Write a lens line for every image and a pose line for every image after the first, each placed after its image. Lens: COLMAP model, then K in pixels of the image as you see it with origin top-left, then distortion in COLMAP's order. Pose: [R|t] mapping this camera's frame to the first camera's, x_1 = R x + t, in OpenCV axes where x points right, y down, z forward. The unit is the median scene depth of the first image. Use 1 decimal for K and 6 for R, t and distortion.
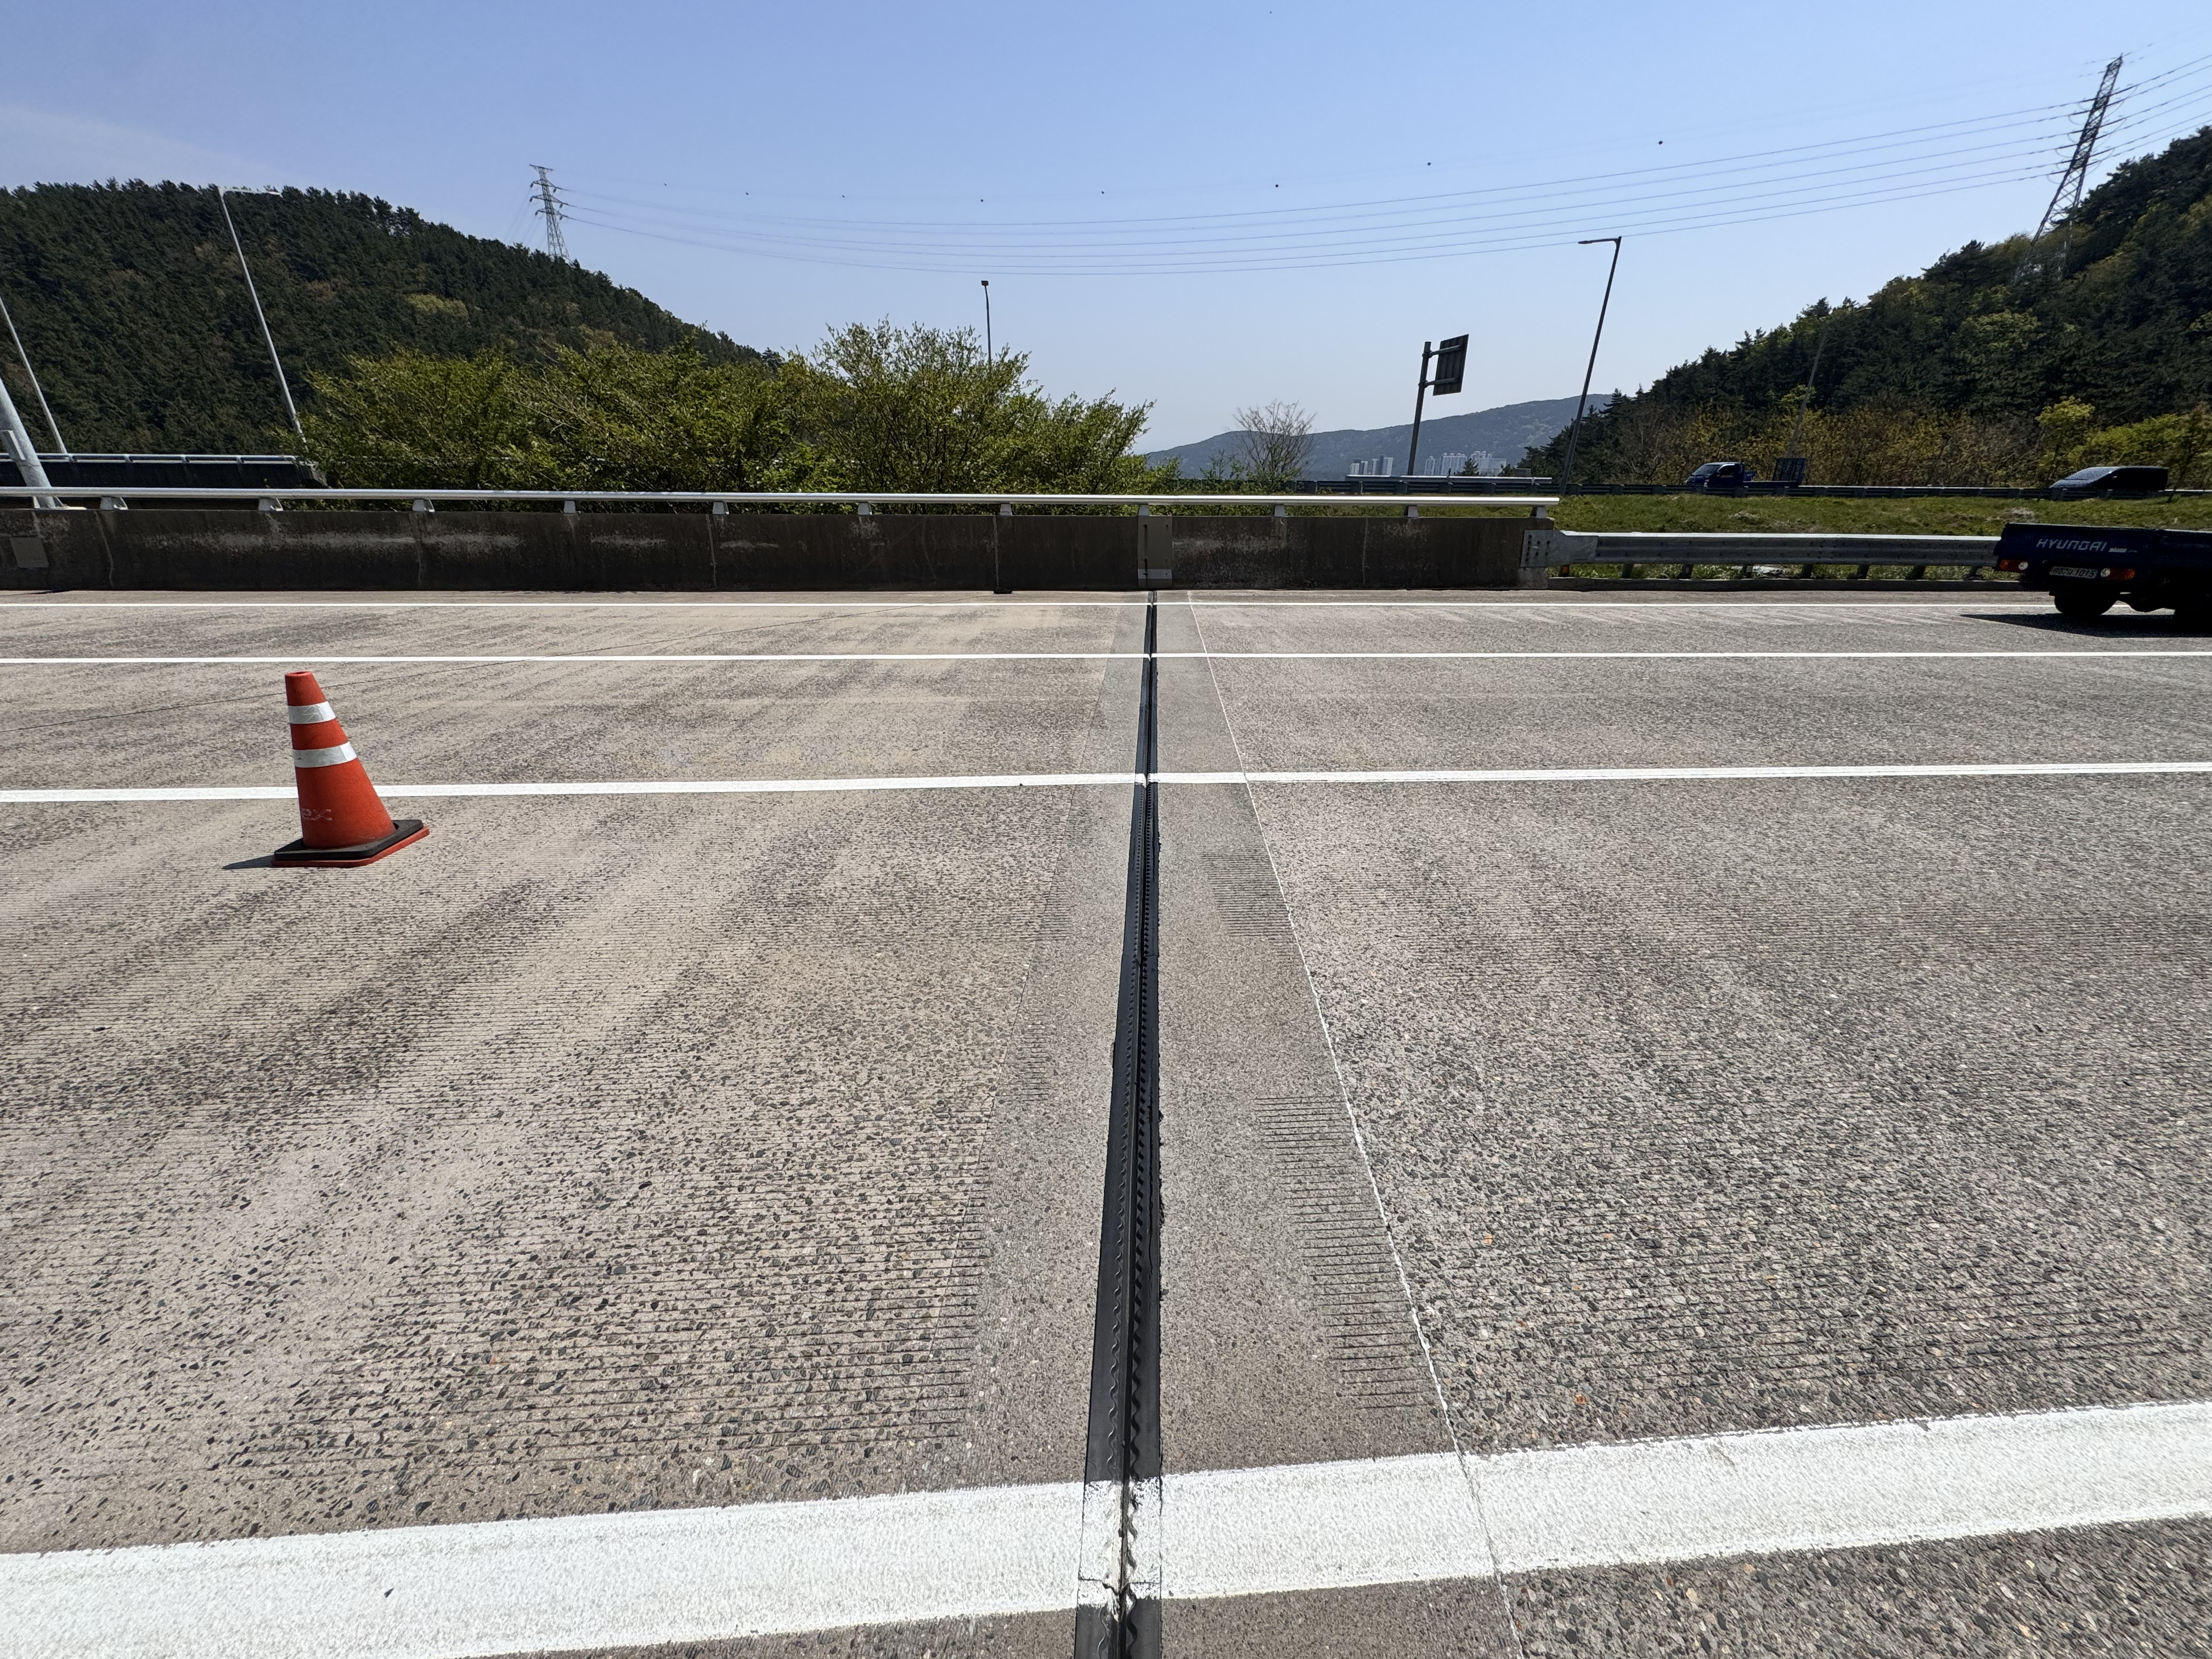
lens RADIAL K [[877.8, 0, 1105.0], [0, 877.8, 829.5], [0, 0, 1]] dist [-0.002011, 0.000417]
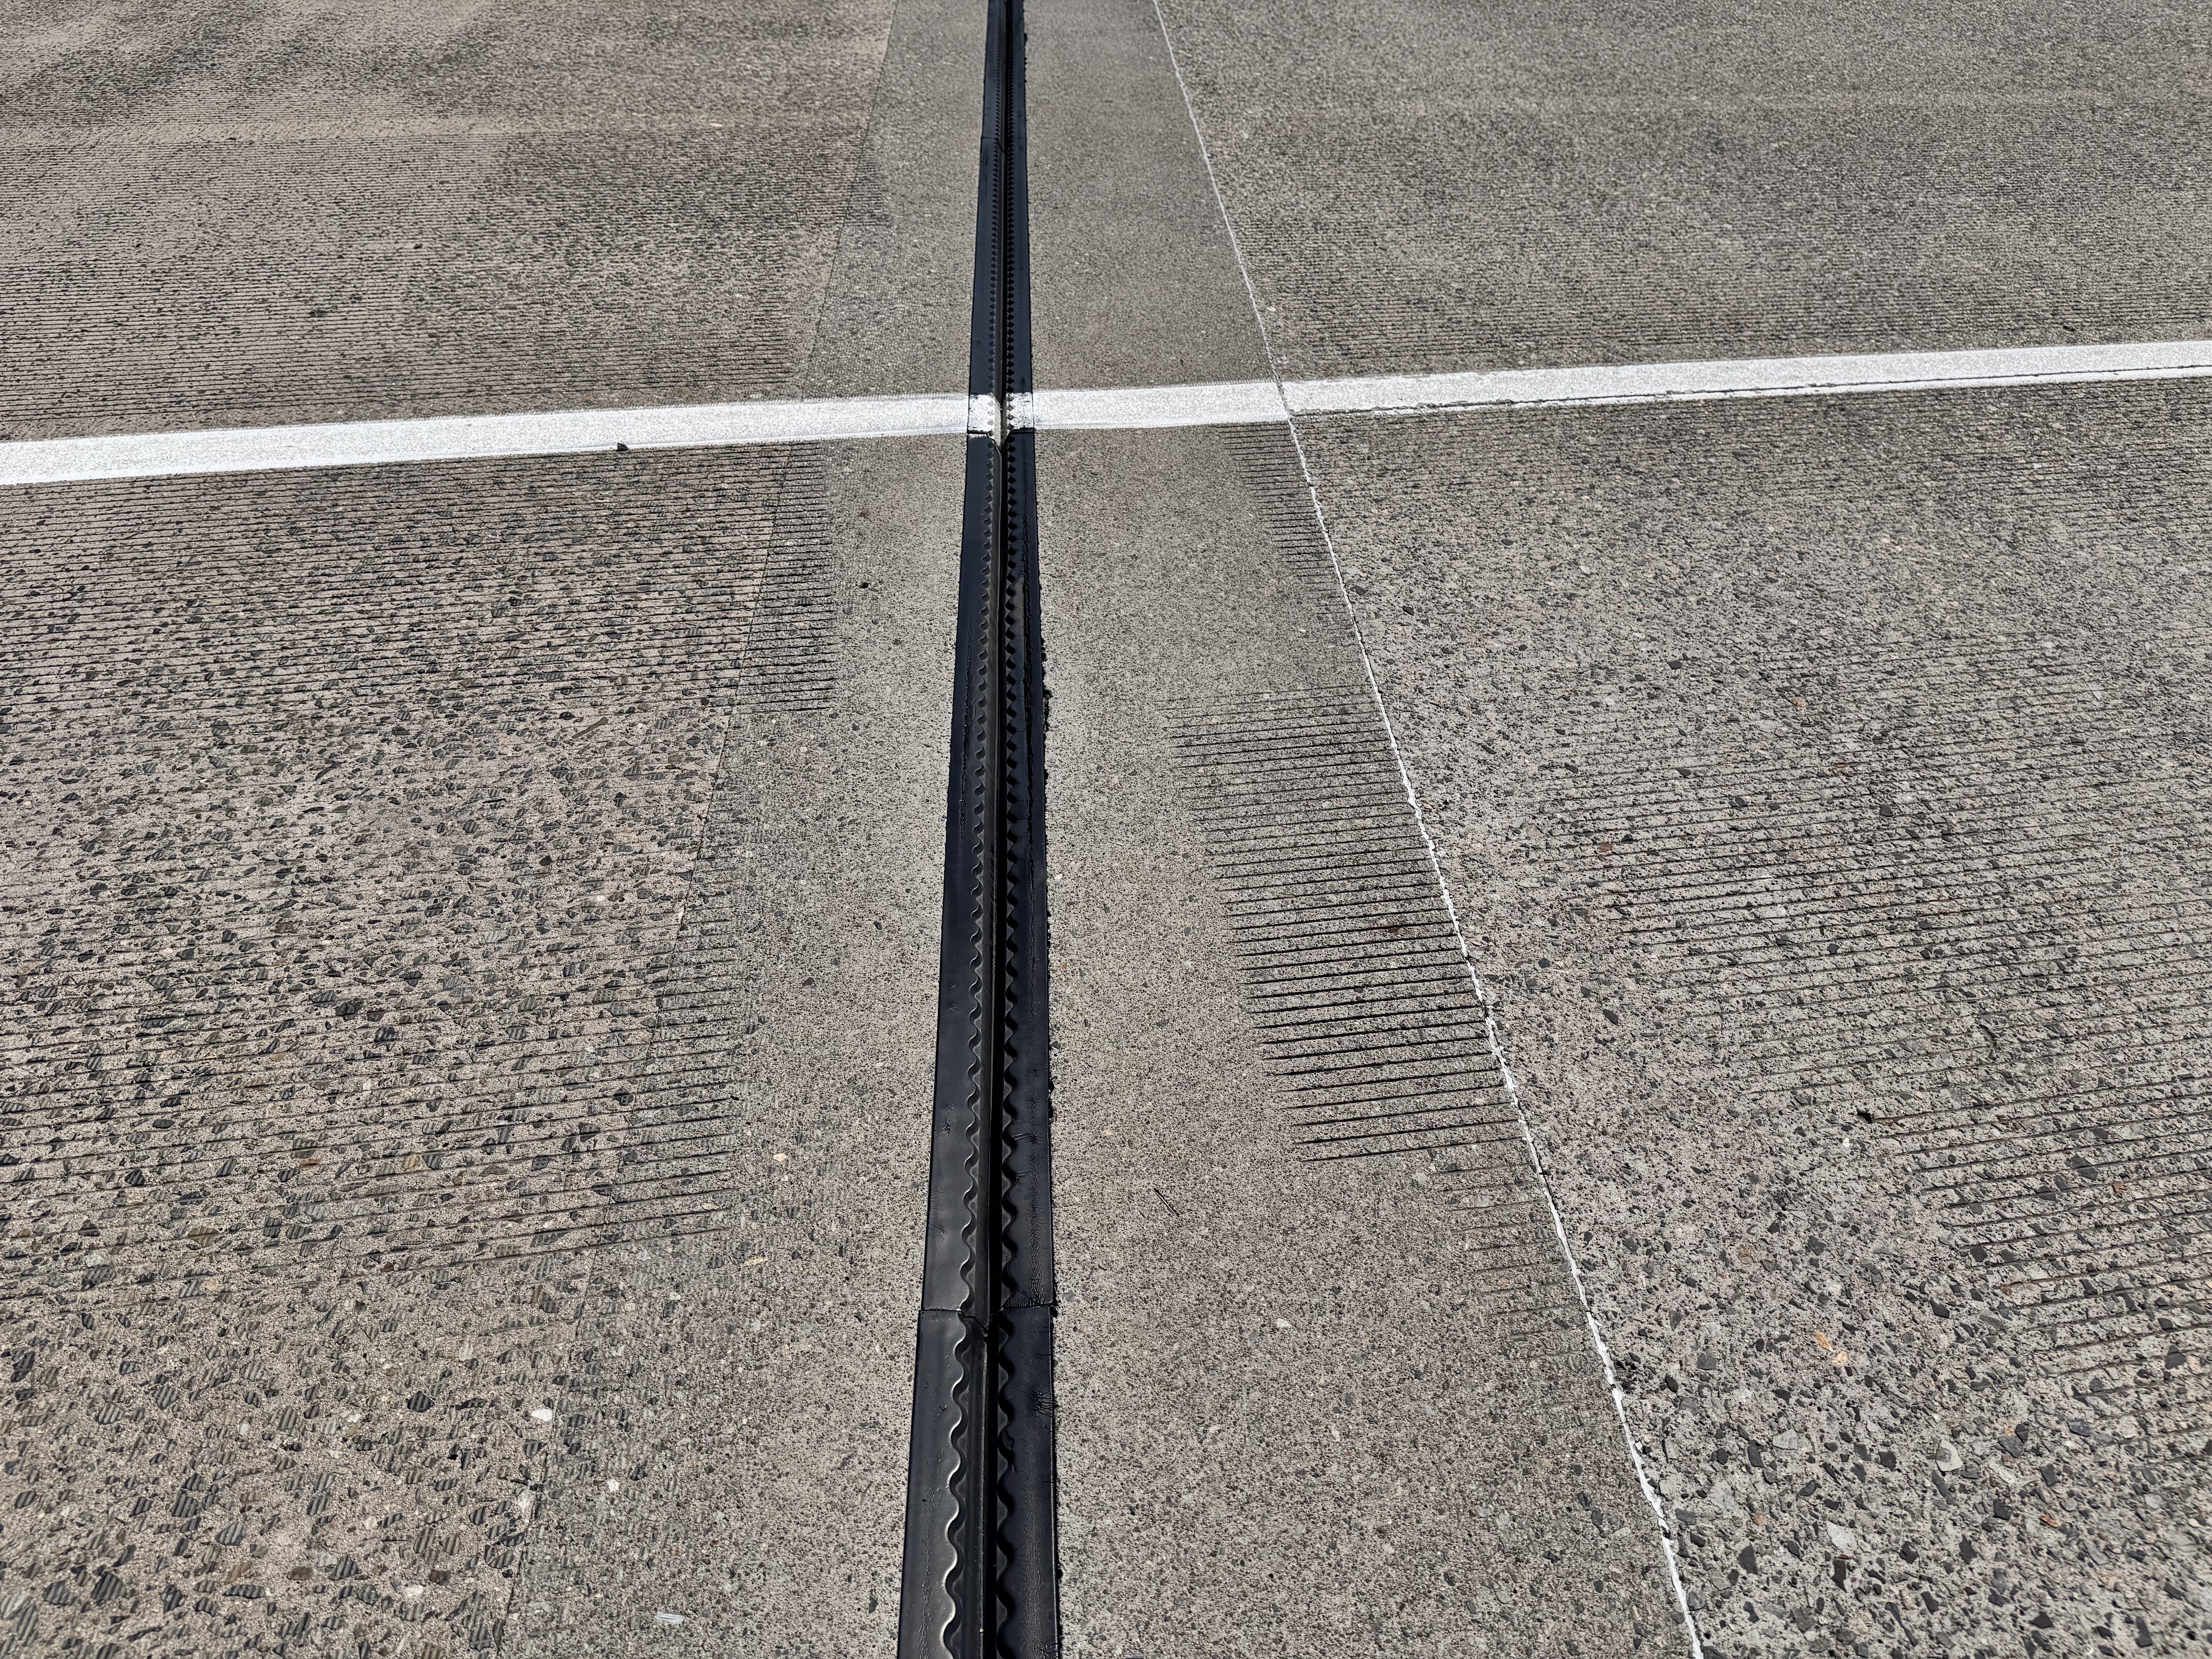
lens RADIAL K [[1556.9, 0, 1108.4], [0, 1556.9, 829.4], [0, 0, 1]] dist [0.062330, -0.088905]
pose [[0.994743, -0.050076, 0.089326, 0.034147], [0.020455, 0.951870, 0.305820, -0.116106], [-0.100341, -0.302385, 0.947890, 0.479701]]
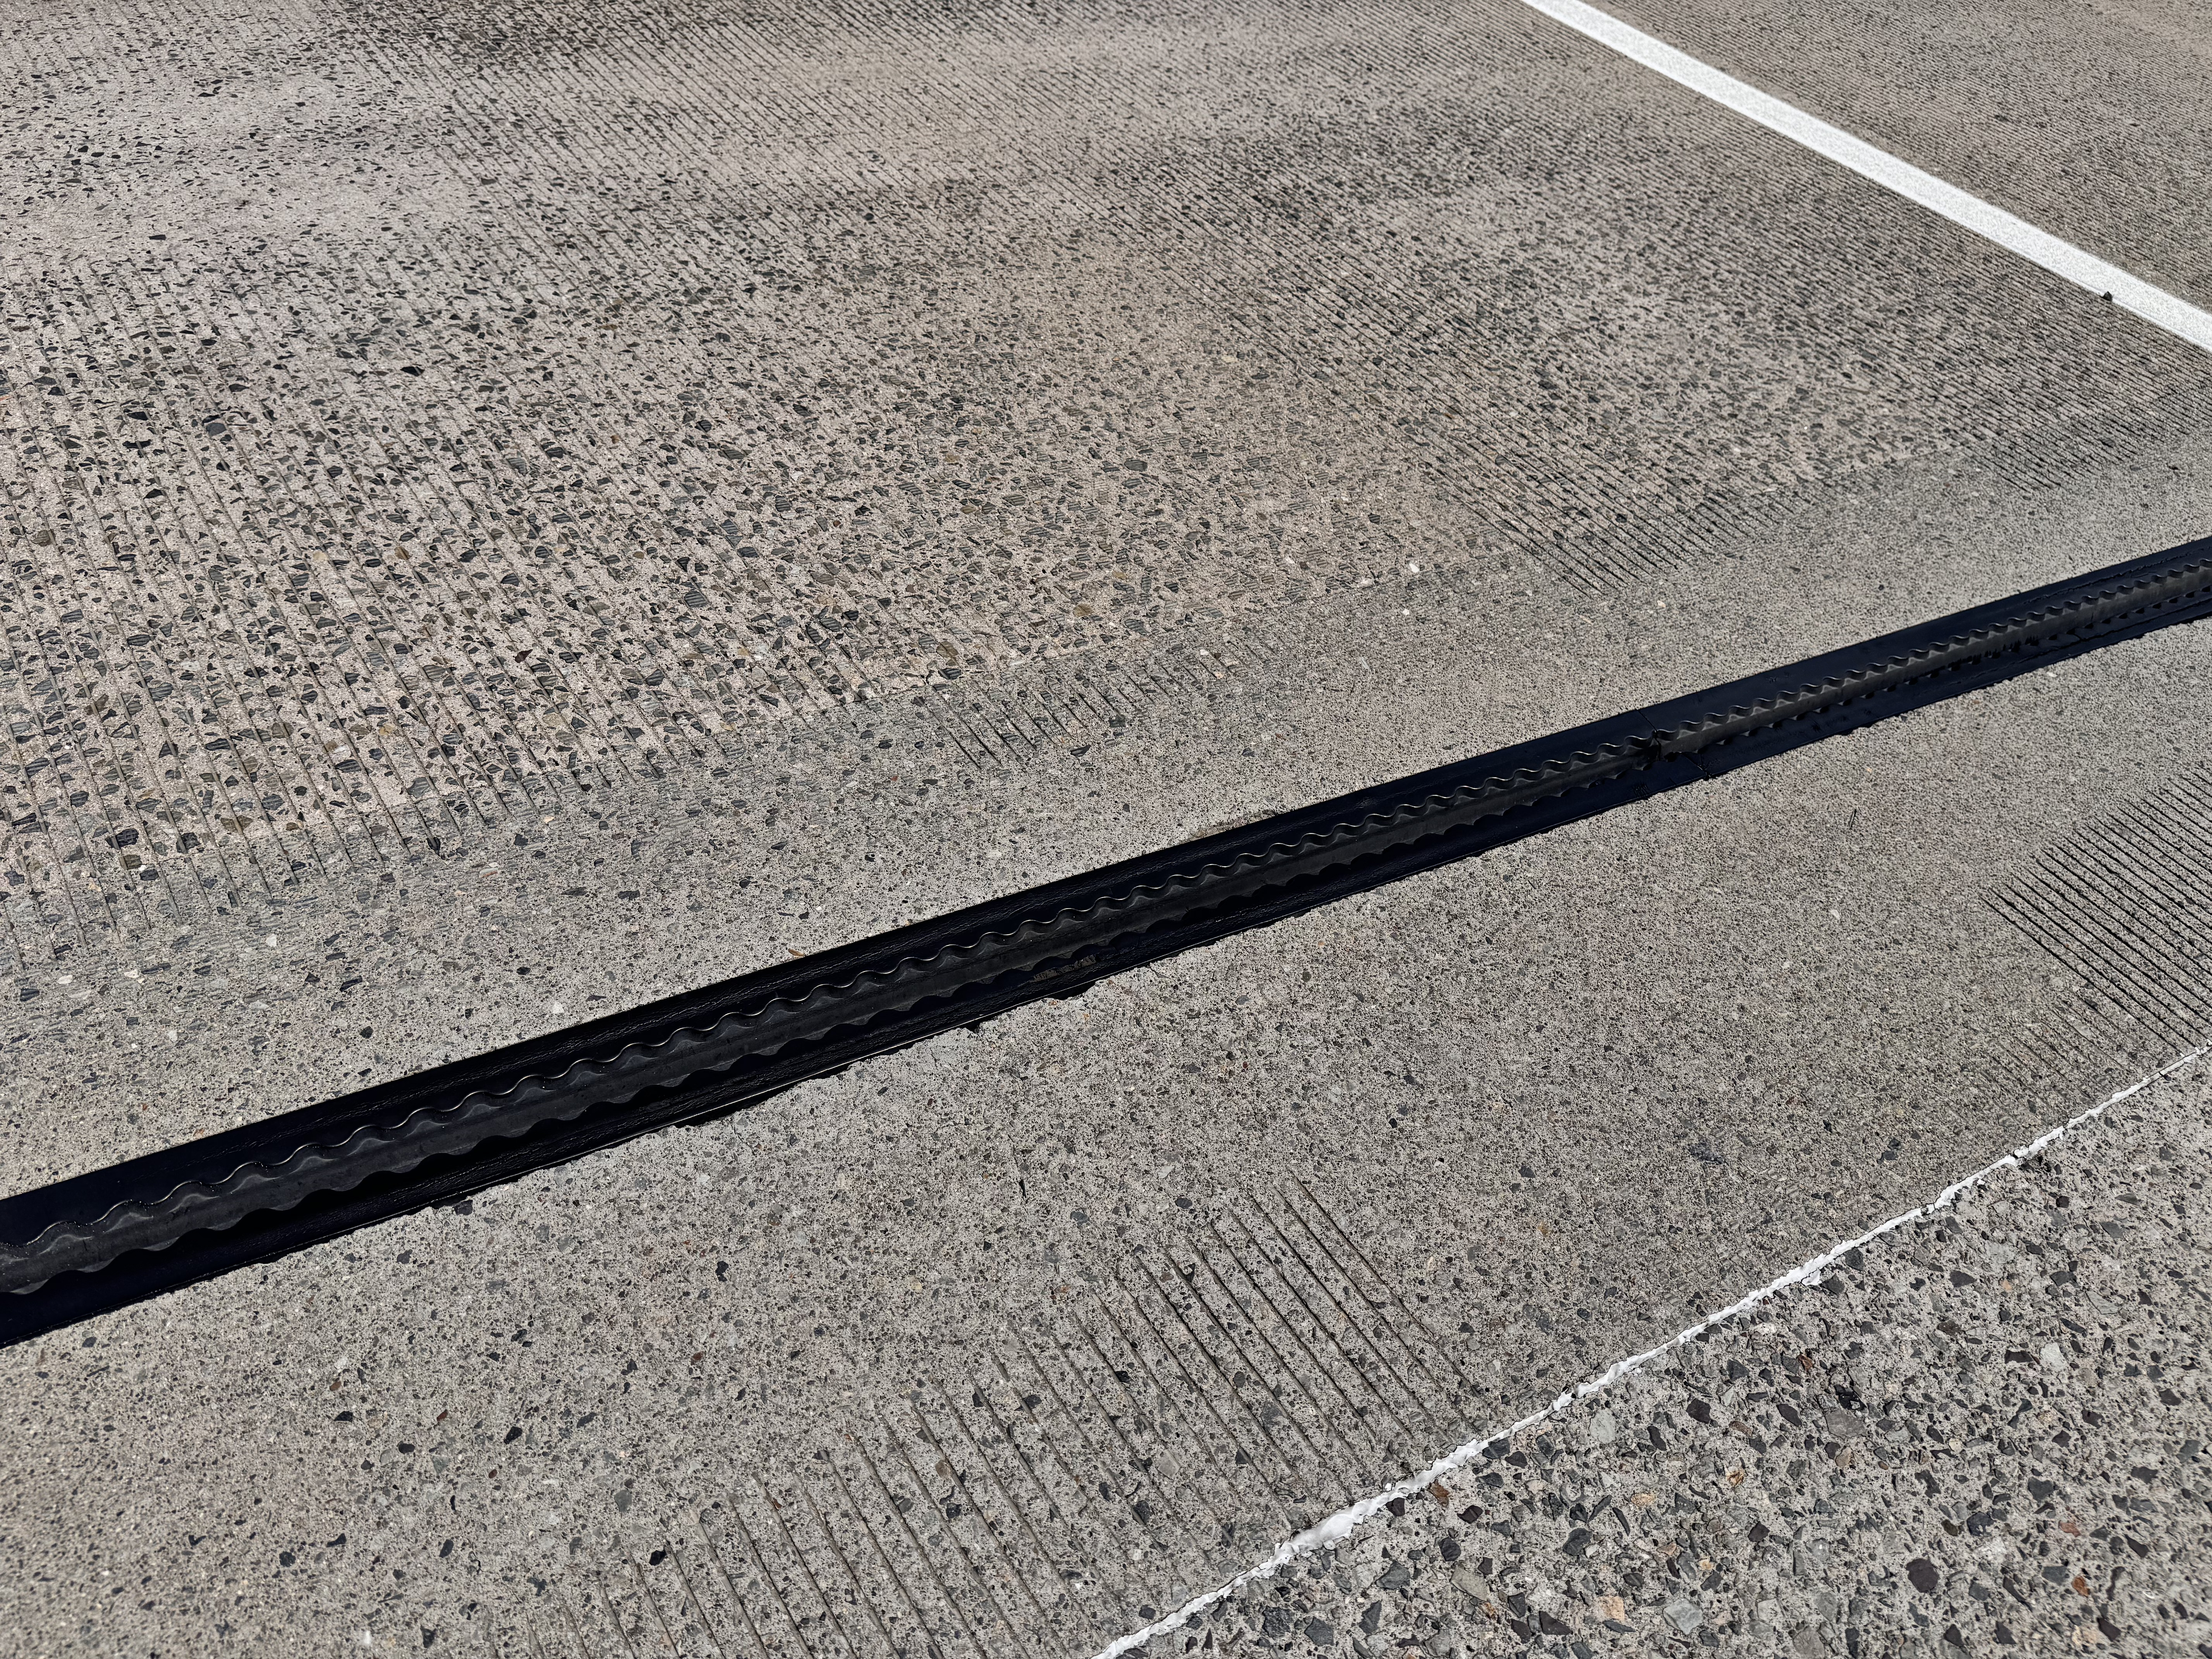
lens RADIAL K [[1568.5, 0, 1101.0], [0, 1568.5, 829.6], [0, 0, 1]] dist [0.024279, -0.033335]
pose [[0.521717, 0.653800, -0.548048, 0.226187], [-0.441904, 0.756611, 0.481935, -0.019341], [0.729748, -0.009249, 0.683653, 0.352600]]
